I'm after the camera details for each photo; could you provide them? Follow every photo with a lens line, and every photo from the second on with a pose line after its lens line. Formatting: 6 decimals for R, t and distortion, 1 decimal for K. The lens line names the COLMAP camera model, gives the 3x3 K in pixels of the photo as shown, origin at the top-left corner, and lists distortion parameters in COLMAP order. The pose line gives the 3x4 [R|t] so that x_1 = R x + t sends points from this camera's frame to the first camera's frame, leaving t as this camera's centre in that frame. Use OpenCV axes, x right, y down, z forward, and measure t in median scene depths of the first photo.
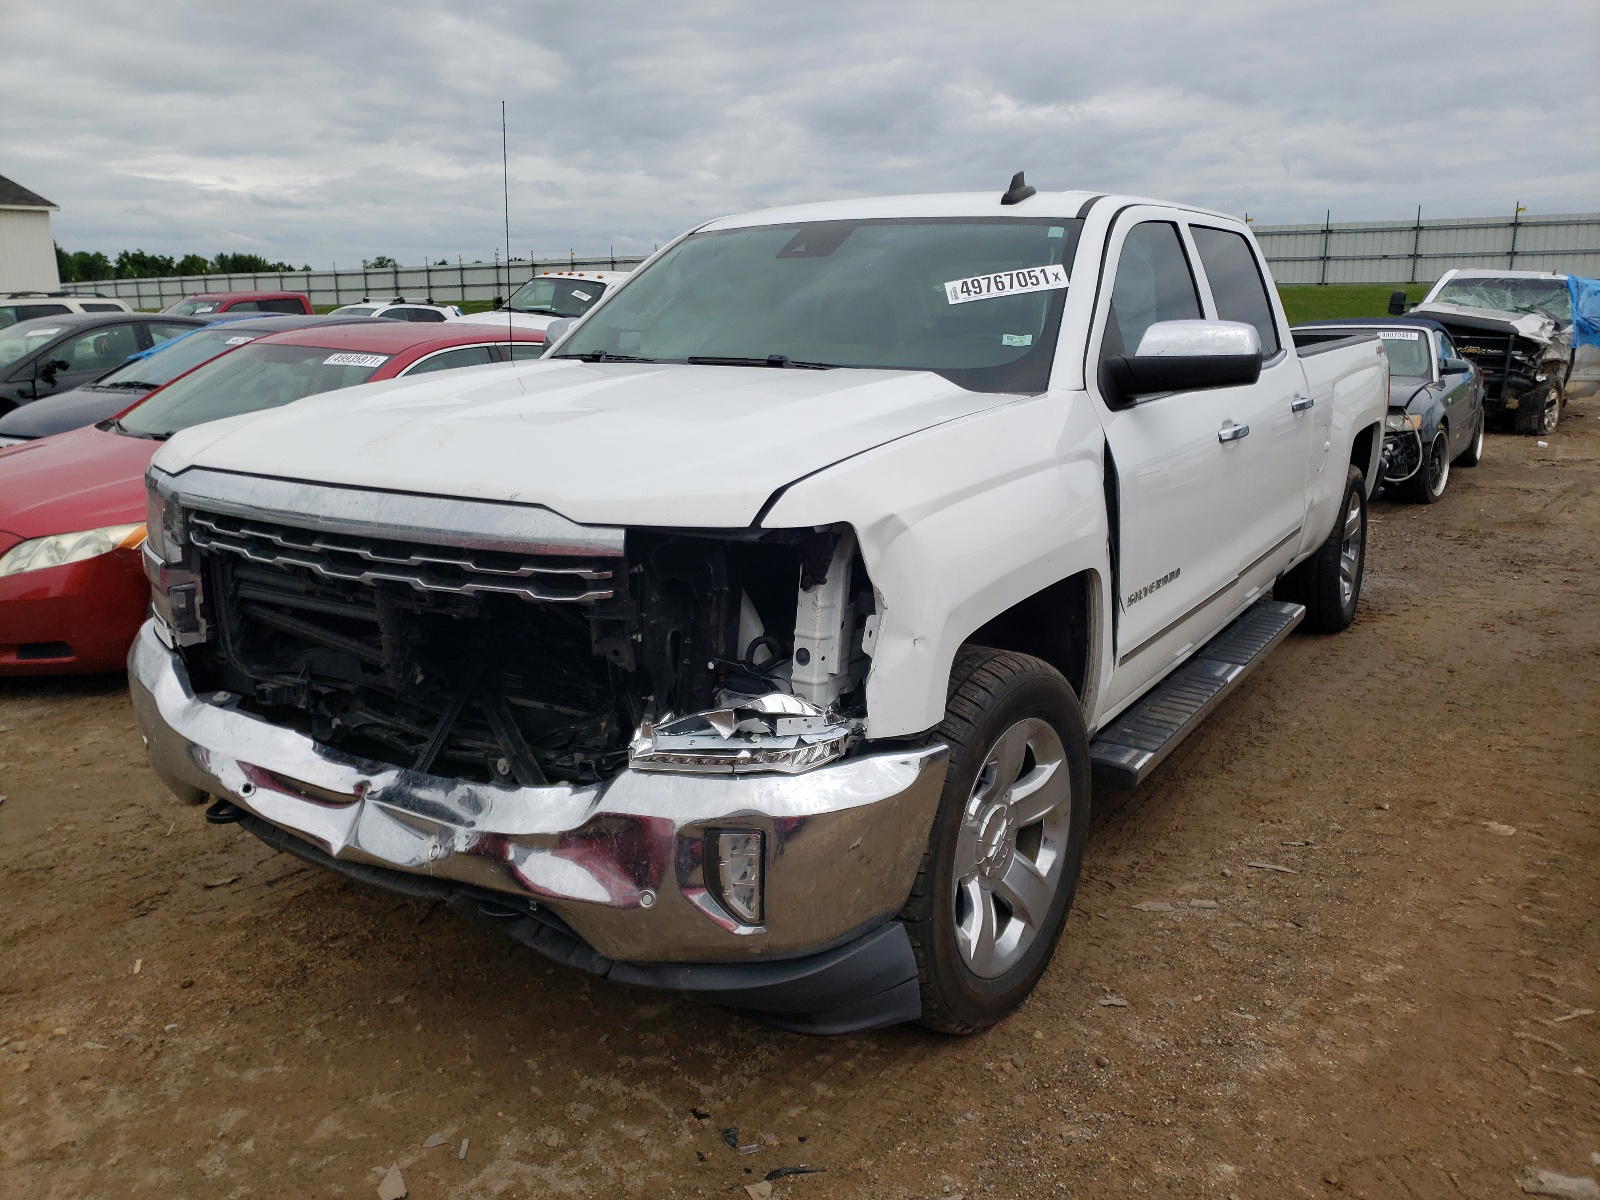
lens RADIAL K [[1234.9, 0, 800.0], [0, 1234.9, 600.0], [0, 0, 1]] dist [0.000014, -0.000700]
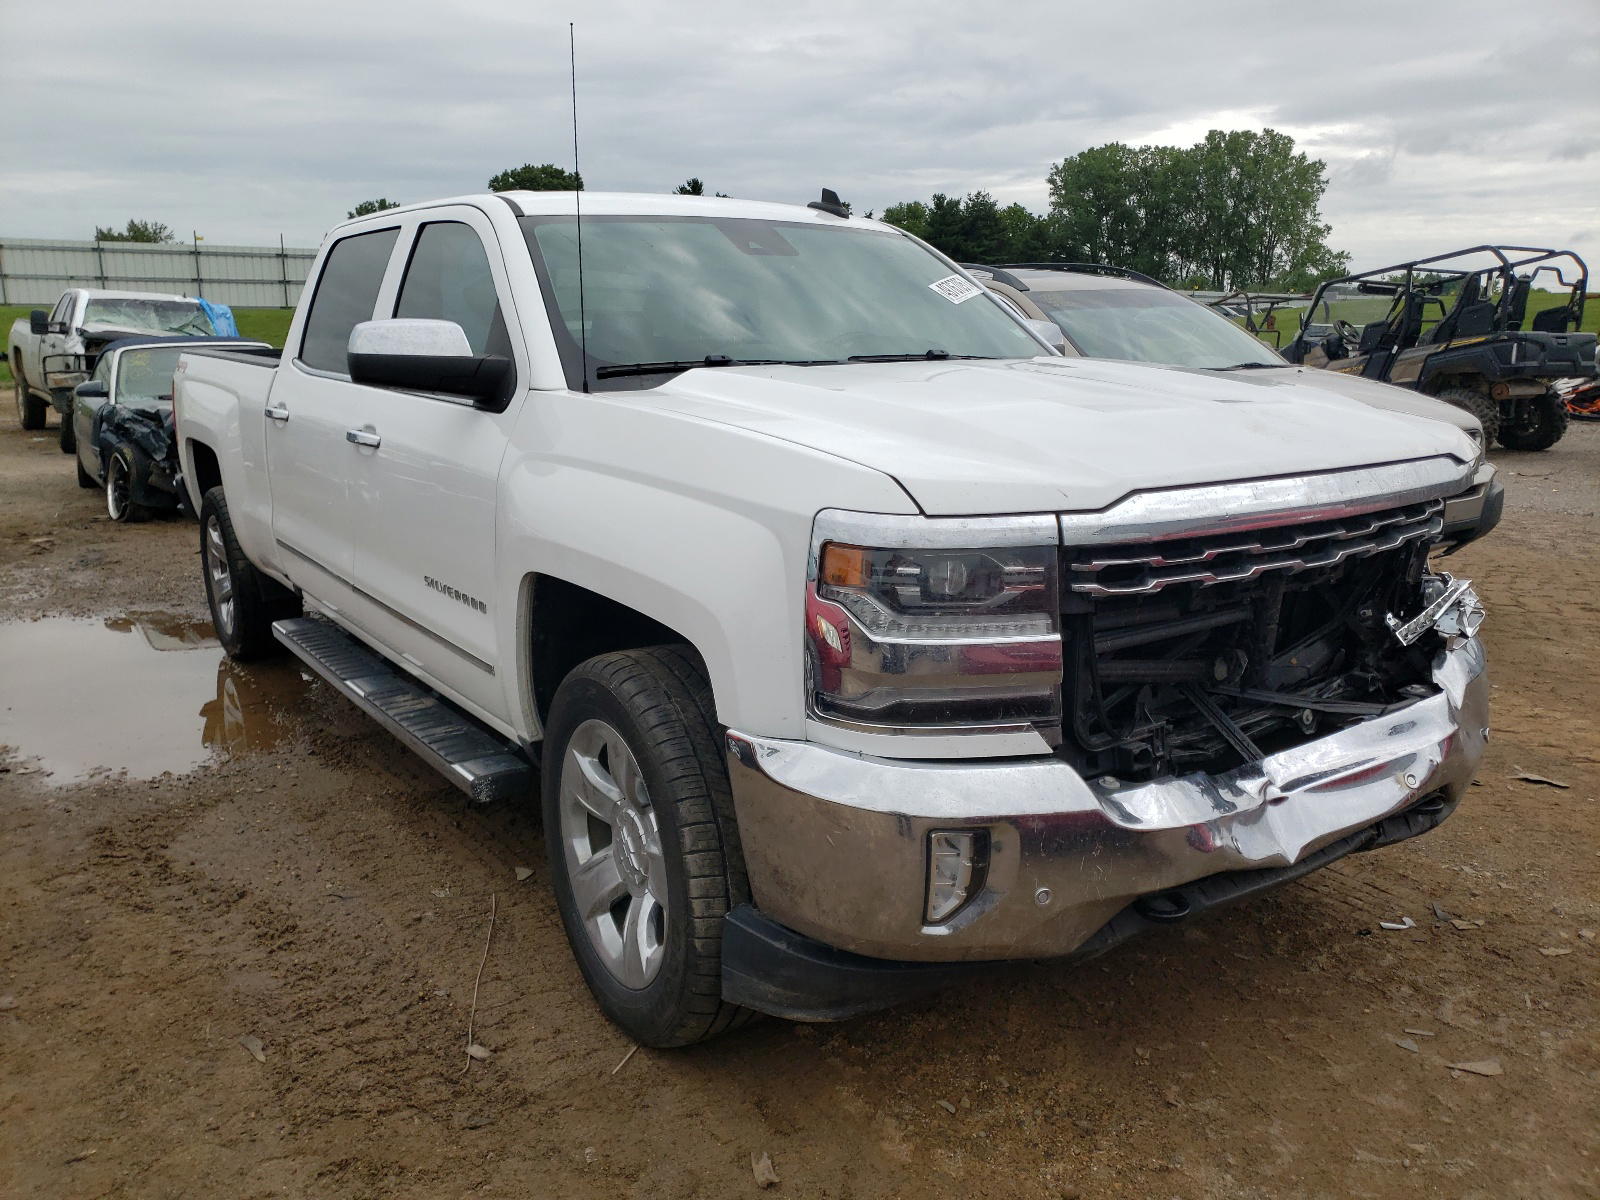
lens RADIAL K [[1210.6, 0, 800.0], [0, 1210.6, 600.0], [0, 0, 1]] dist [0.010151, 0.005274]
pose [[0.414452, -0.207104, 0.886193, -1.016339], [0.228643, 0.966225, 0.118876, -0.142621], [-0.880881, 0.153354, 0.447807, 0.679642]]
